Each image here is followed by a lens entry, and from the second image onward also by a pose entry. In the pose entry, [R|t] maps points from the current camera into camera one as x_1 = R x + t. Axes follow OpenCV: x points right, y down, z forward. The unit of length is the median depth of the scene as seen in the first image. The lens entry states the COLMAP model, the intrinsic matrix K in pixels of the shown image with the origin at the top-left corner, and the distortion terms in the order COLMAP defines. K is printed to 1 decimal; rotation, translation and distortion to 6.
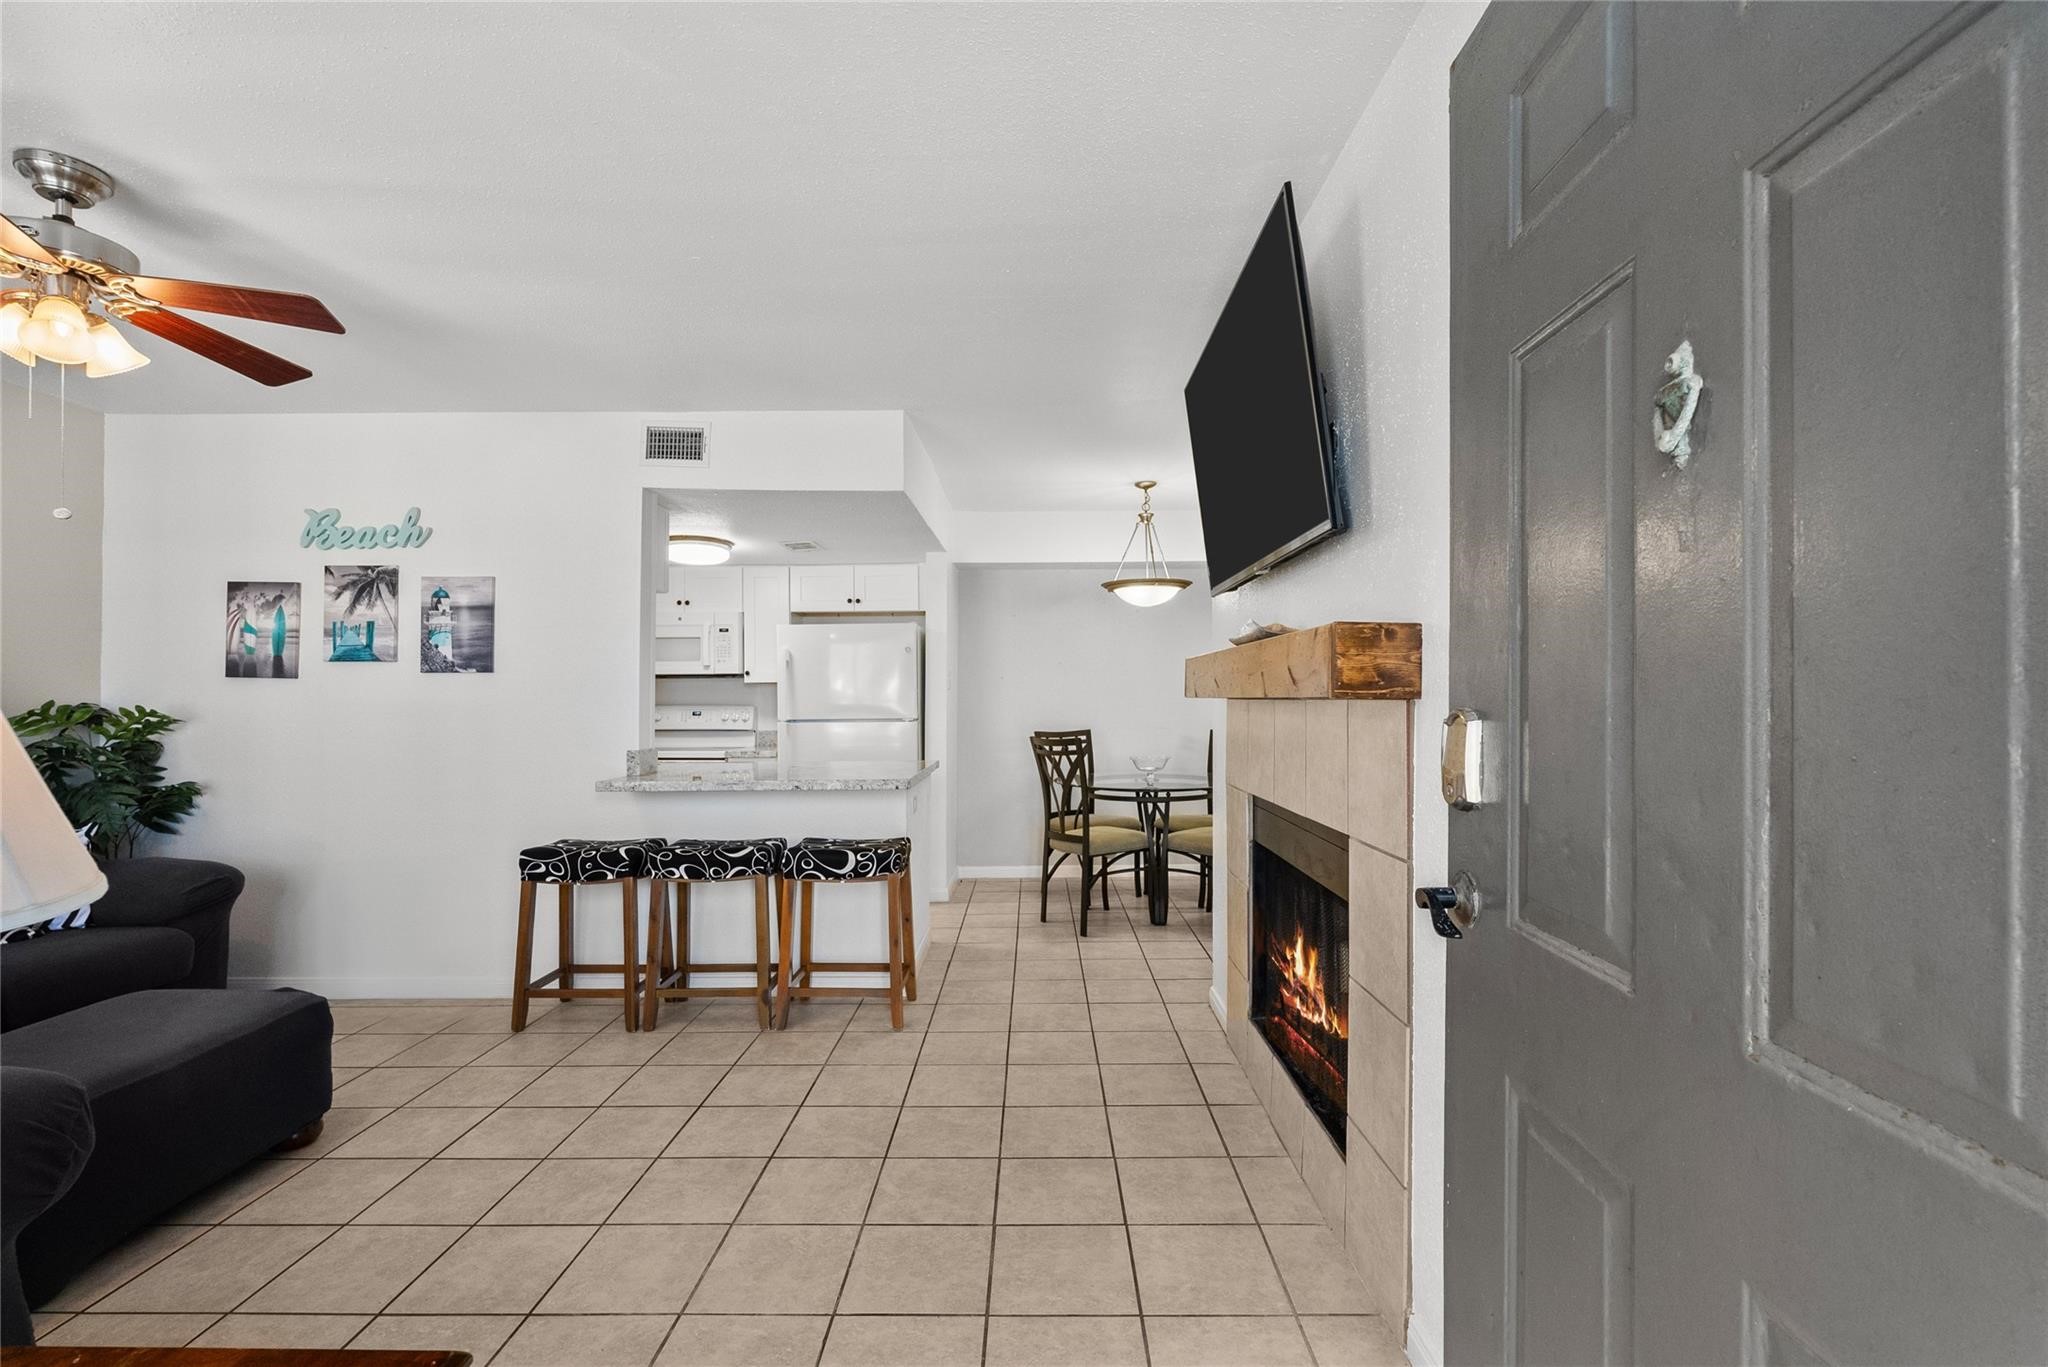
lens RADIAL K [[898.1, 0, 1027.4], [0, 898.1, 689.2], [0, 0, 1]] dist [-0.002953, 0.000076]
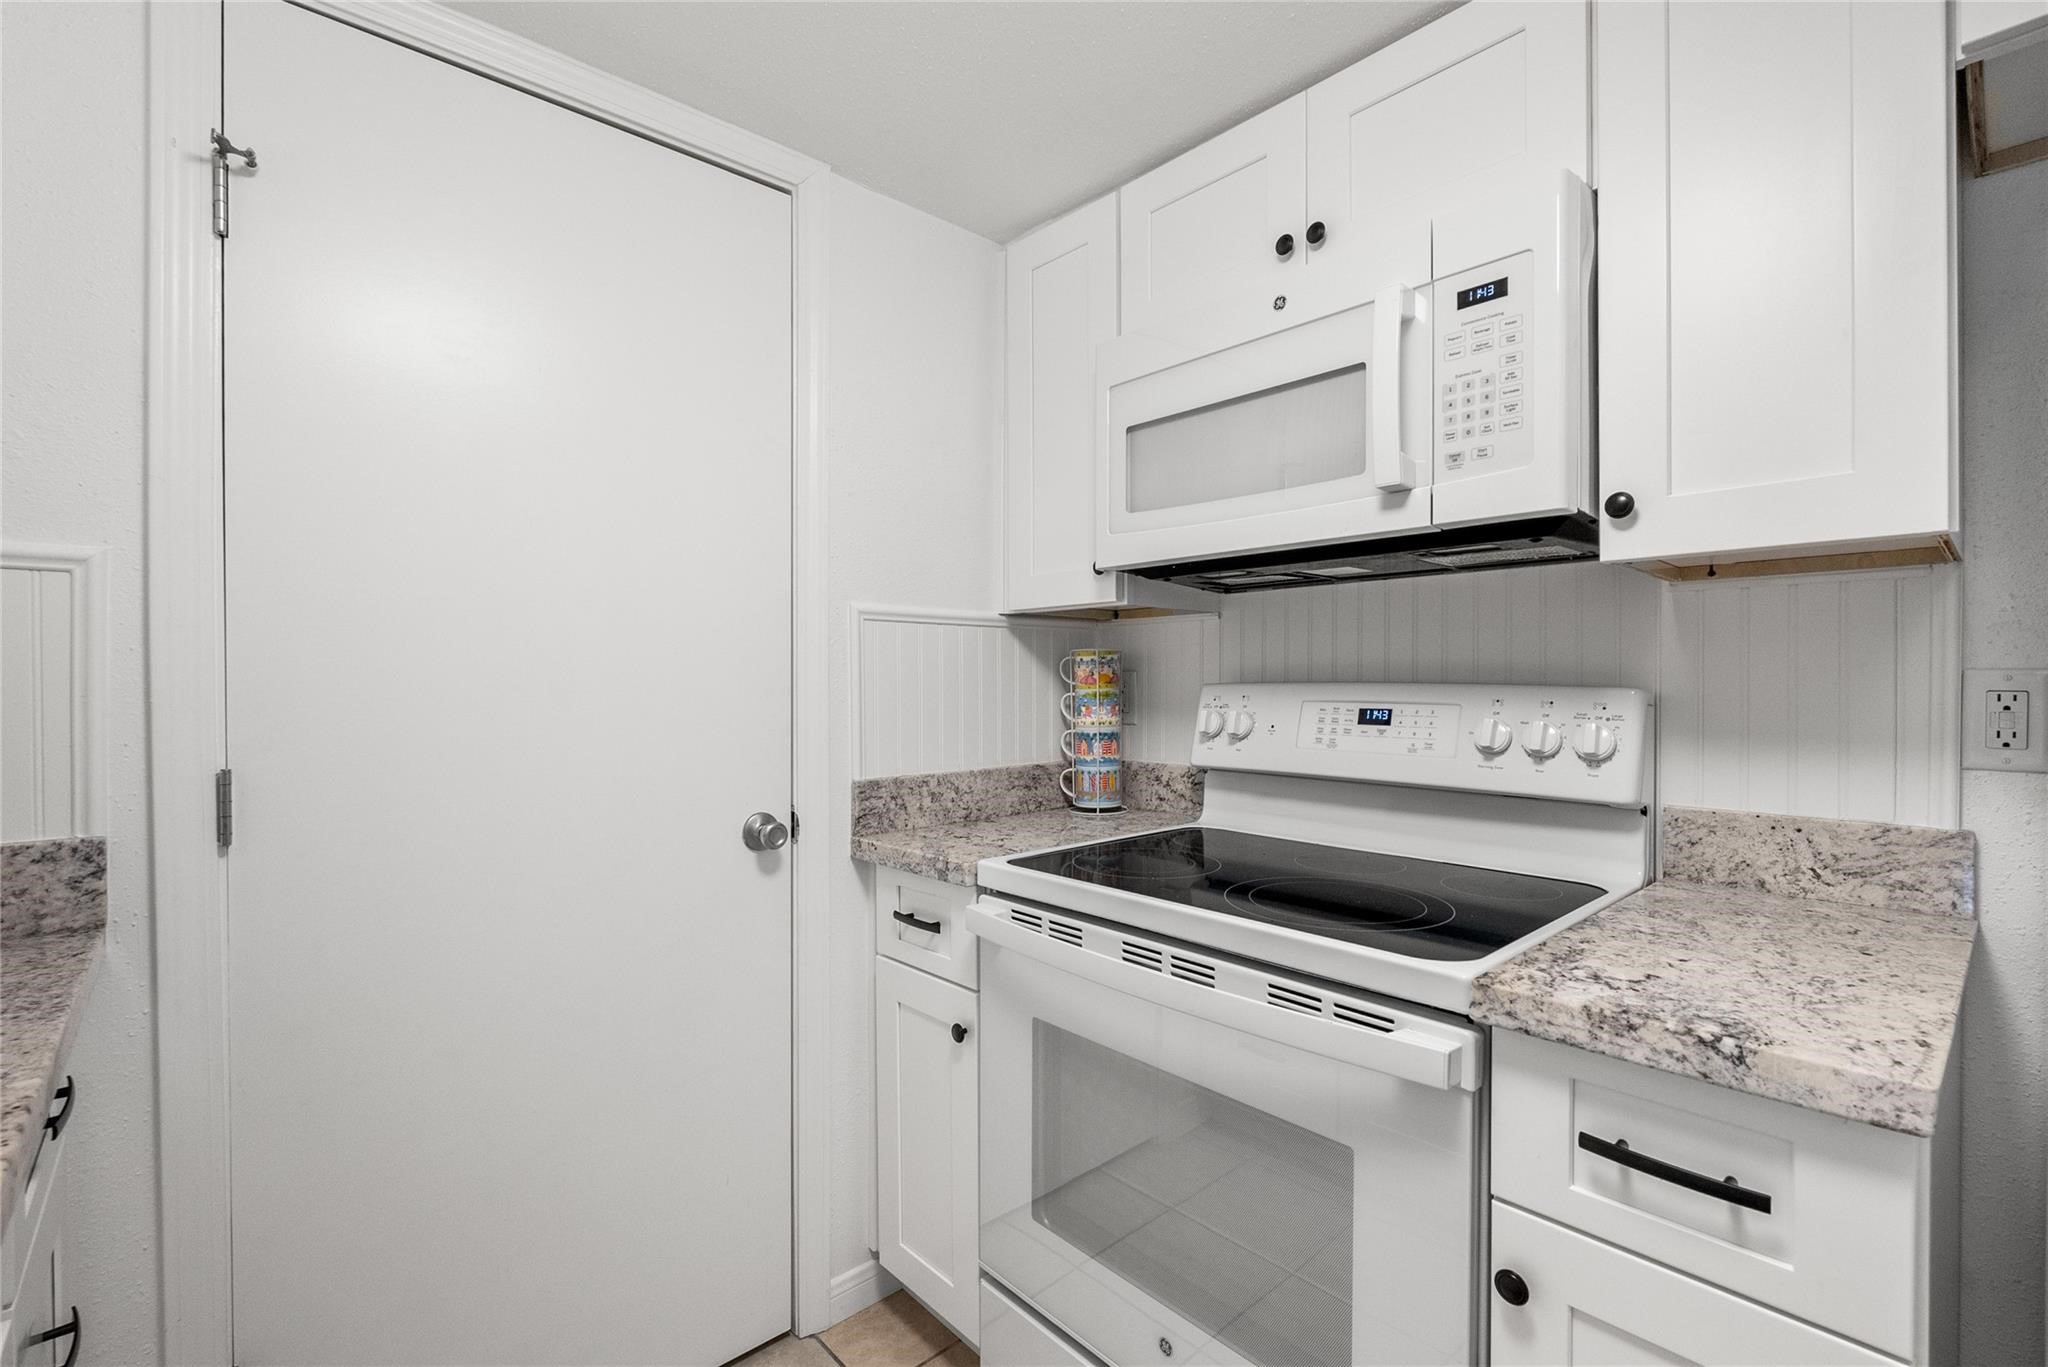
lens RADIAL K [[904.2, 0, 1024.0], [0, 904.2, 683.5], [0, 0, 1]] dist [-0.002719, 0.000984]
pose [[0.676070, 0.006927, -0.736804, -0.406279], [0.005220, 0.999886, 0.014190, 0.022559], [0.736818, -0.013440, 0.675957, 1.236354]]
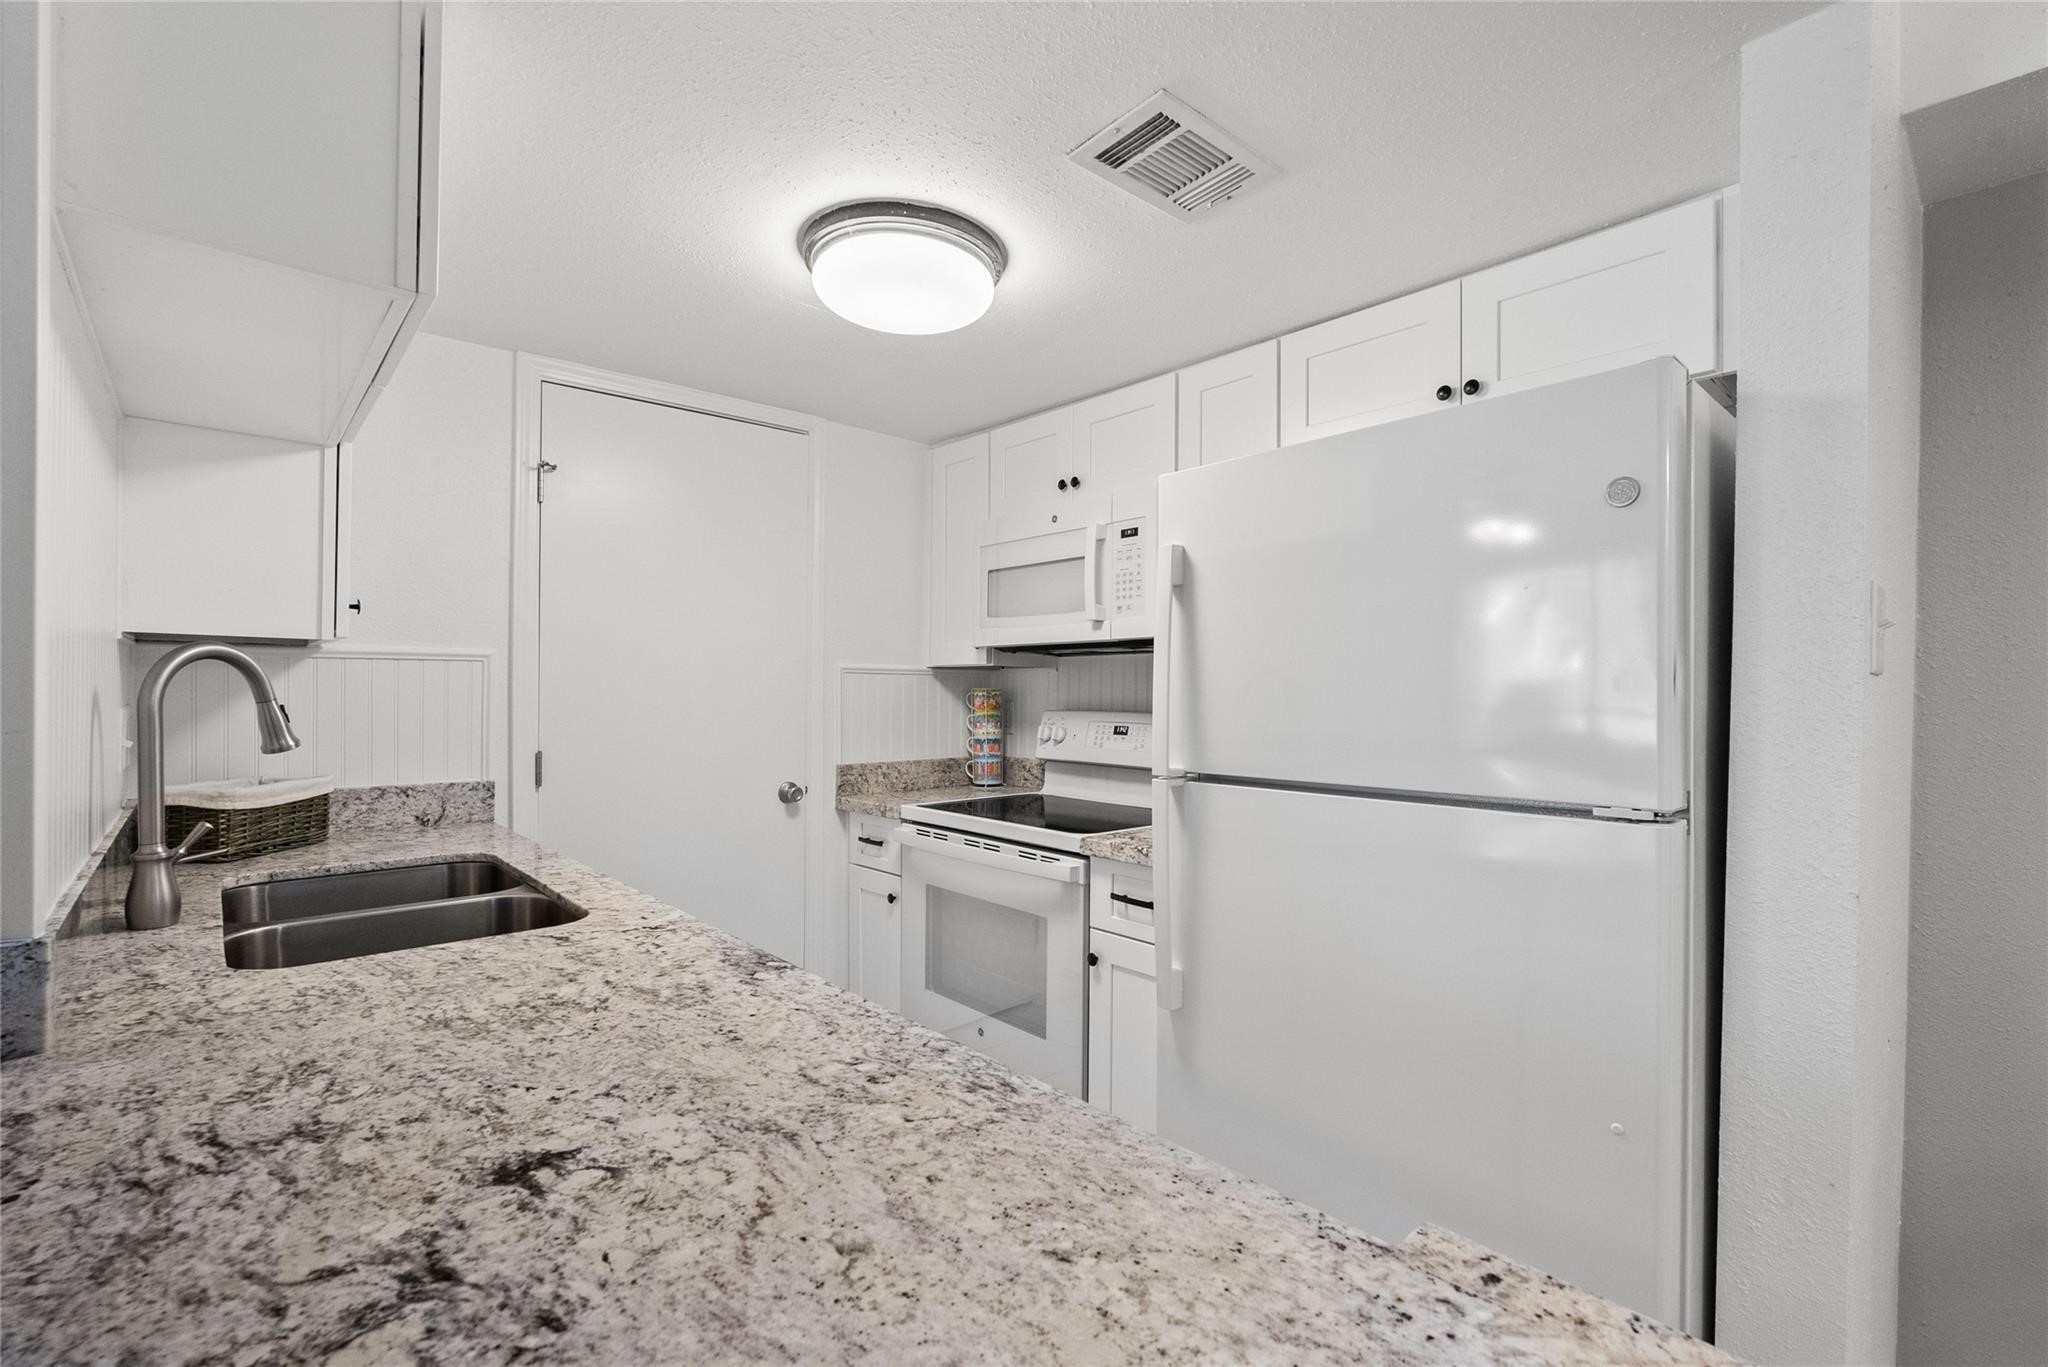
lens RADIAL K [[897.0, 0, 1033.8], [0, 897.0, 697.1], [0, 0, 1]] dist [-0.006033, 0.000306]
pose [[0.683145, 0.014384, -0.730142, -0.103208], [-0.002786, 0.999850, 0.017090, 0.003850], [0.730278, -0.009641, 0.683082, 1.066514]]
